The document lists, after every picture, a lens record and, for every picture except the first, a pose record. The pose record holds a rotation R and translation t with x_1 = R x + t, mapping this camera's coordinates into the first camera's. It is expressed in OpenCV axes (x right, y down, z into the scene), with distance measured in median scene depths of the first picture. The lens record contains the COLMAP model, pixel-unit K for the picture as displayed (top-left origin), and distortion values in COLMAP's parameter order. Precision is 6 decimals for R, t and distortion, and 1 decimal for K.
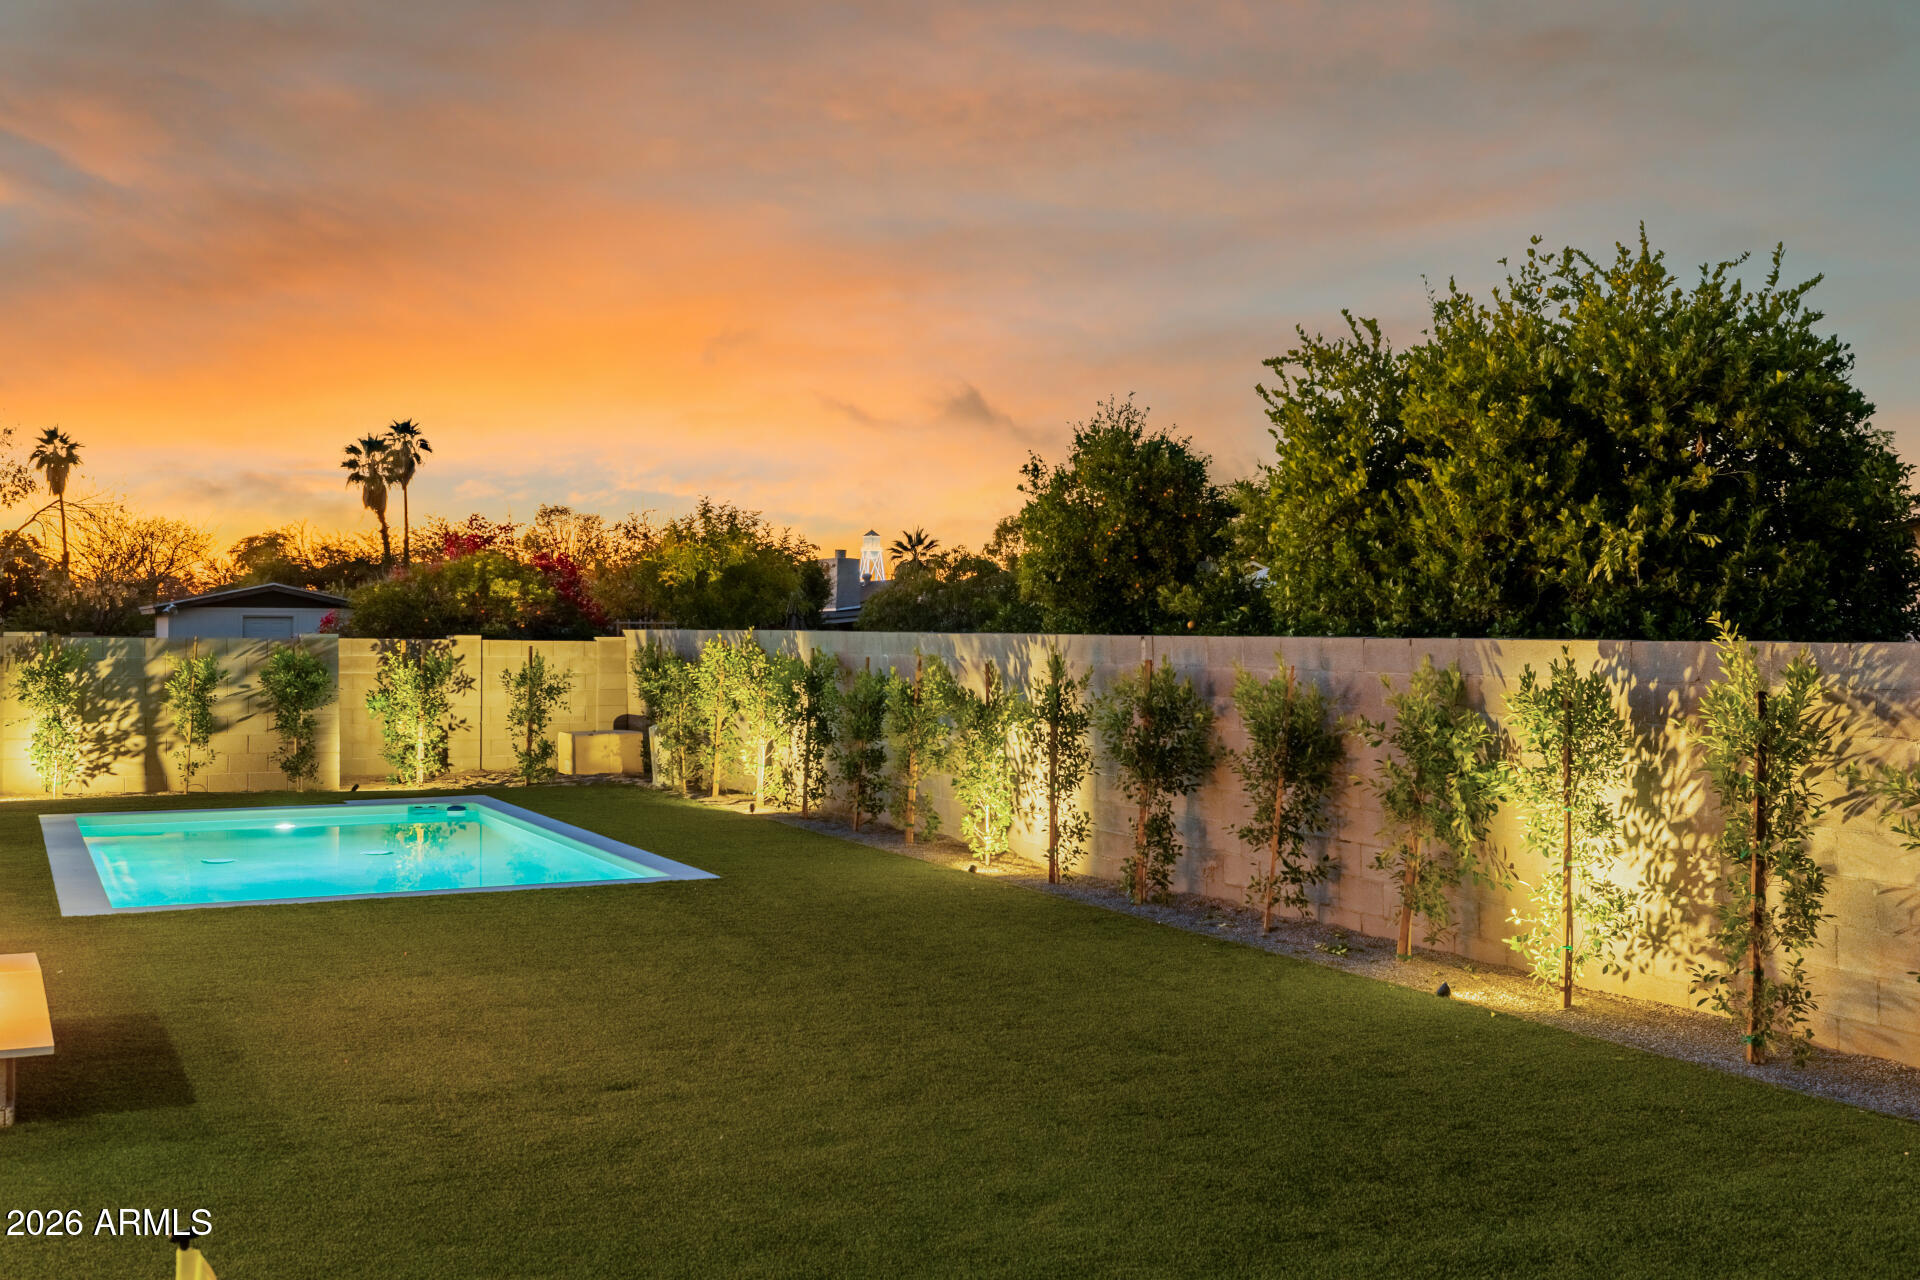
lens RADIAL K [[1863.4, 0, 960.0], [0, 1863.4, 640.0], [0, 0, 1]] dist [-0.010489, -0.025559]
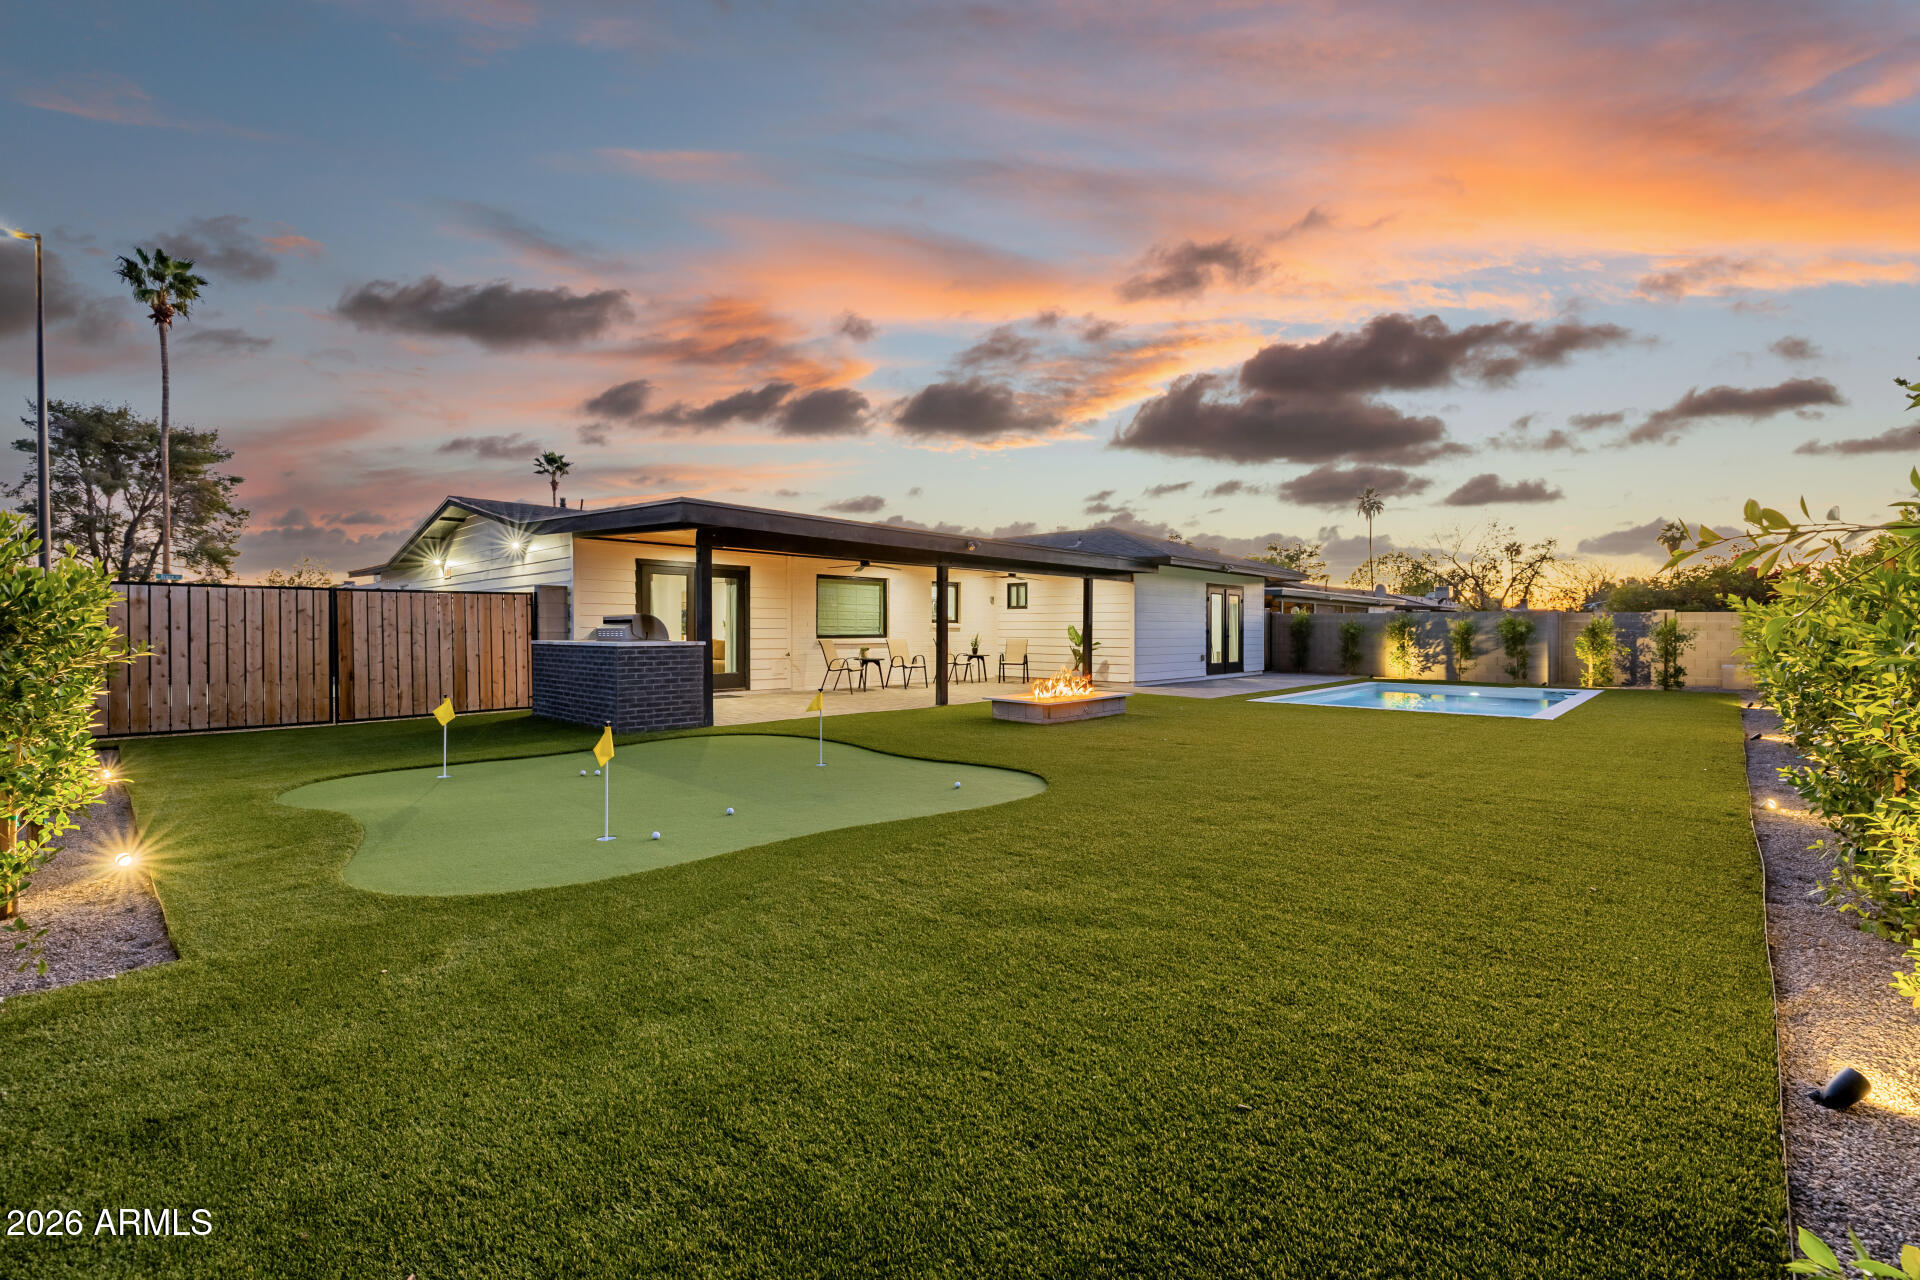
lens RADIAL K [[807.0, 0, 960.0], [0, 807.0, 640.0], [0, 0, 1]] dist [0.003020, 0.000400]
pose [[0.340968, 0.006242, -0.940054, 0.288372], [-0.002778, 0.999980, 0.005632, 0.028928], [0.940071, 0.000691, 0.340978, 0.101410]]
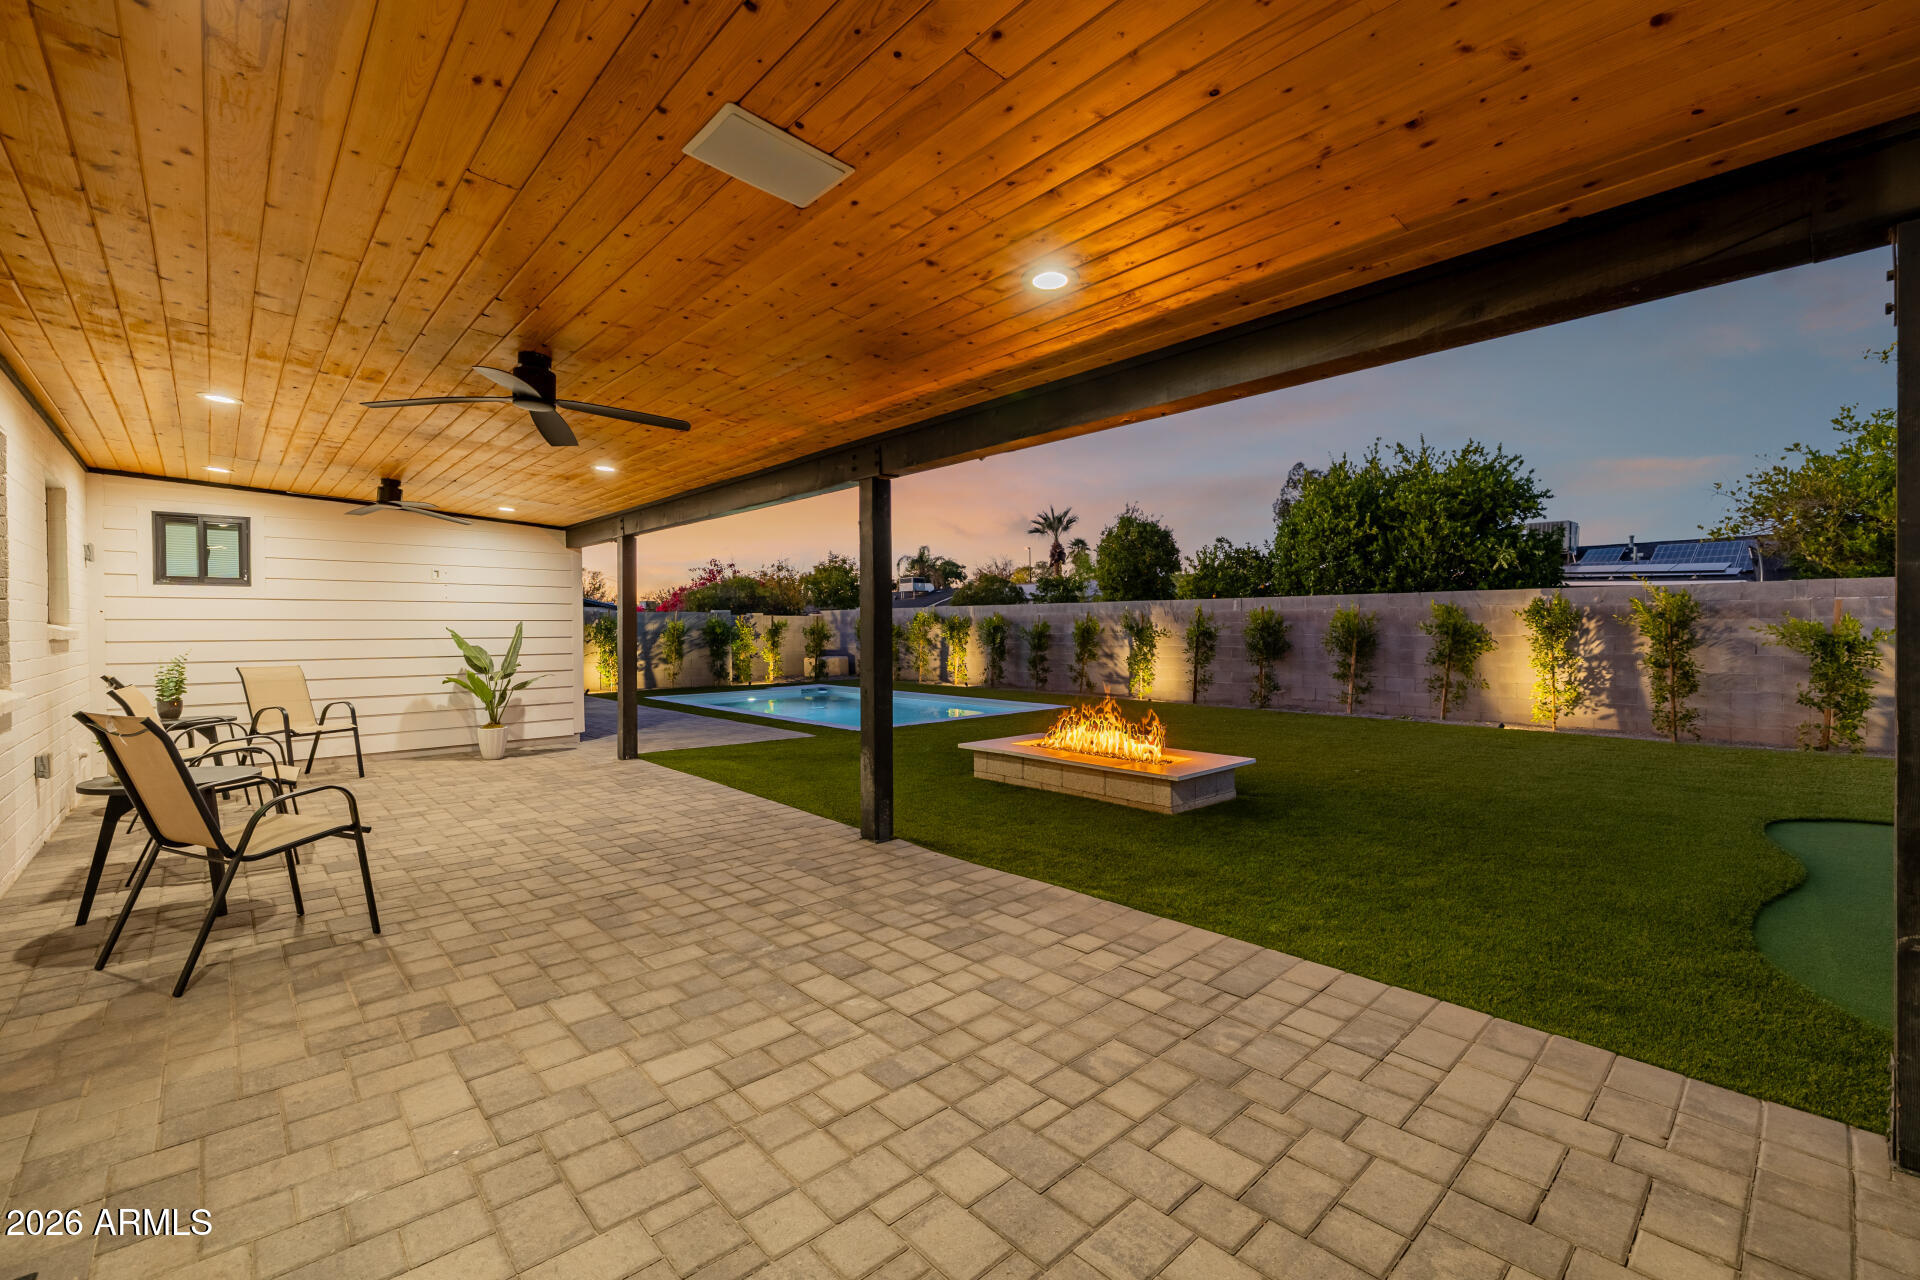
lens RADIAL K [[807.0, 0, 960.0], [0, 807.0, 640.0], [0, 0, 1]] dist [0.003020, 0.000400]
pose [[0.963262, -0.016236, 0.268071, -0.341060], [0.012660, 0.999806, 0.015061, 0.020271], [-0.268264, -0.011114, 0.963281, 0.061986]]
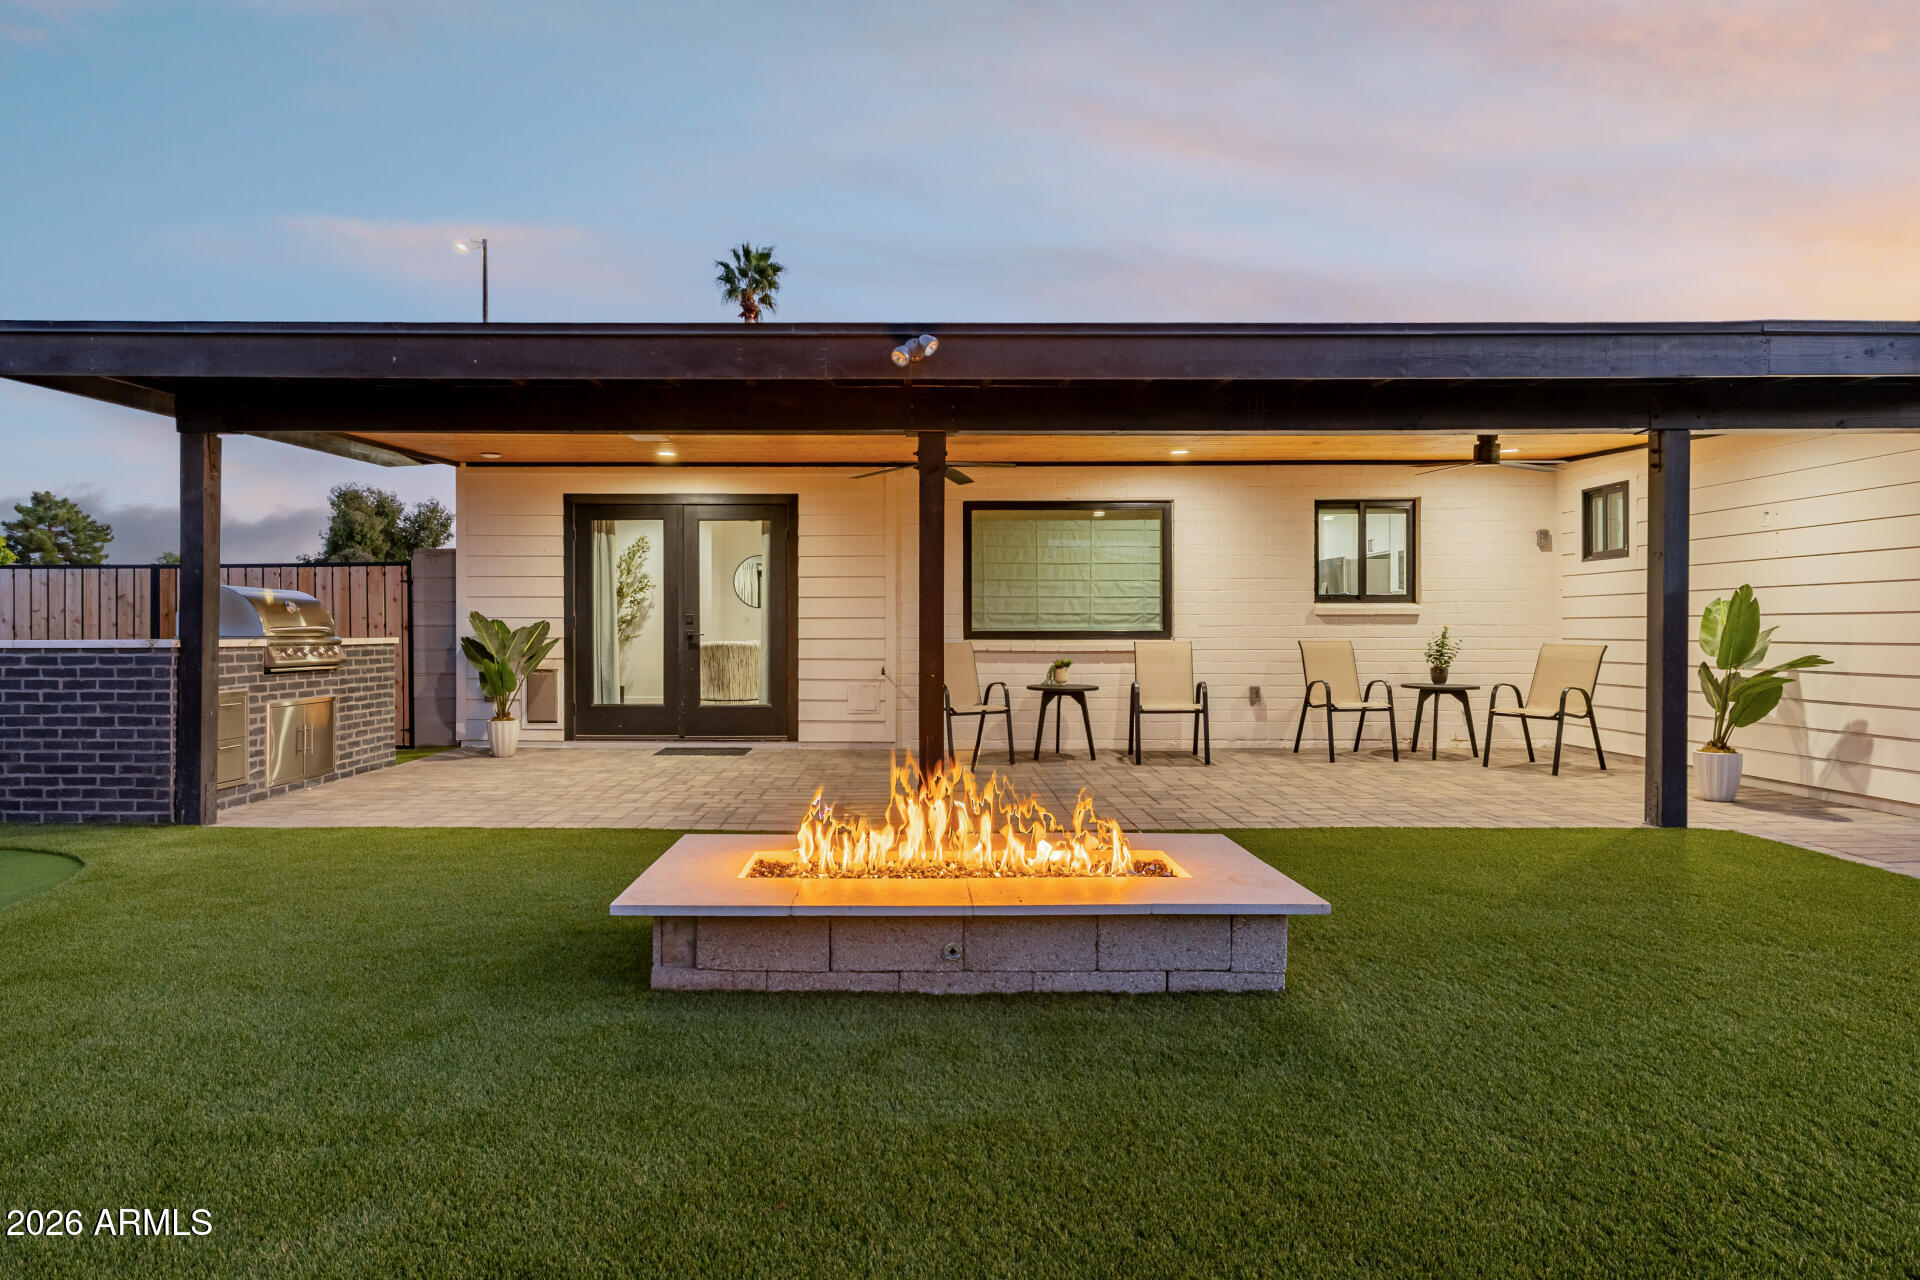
lens RADIAL K [[1093.5, 0, 960.0], [0, 1093.5, 640.0], [0, 0, 1]] dist [0.001873, 0.000381]
pose [[-0.465131, -0.006017, -0.885222, -0.046647], [-0.006082, 0.999975, -0.003601, 0.034105], [0.885221, 0.003709, -0.465156, 0.453429]]
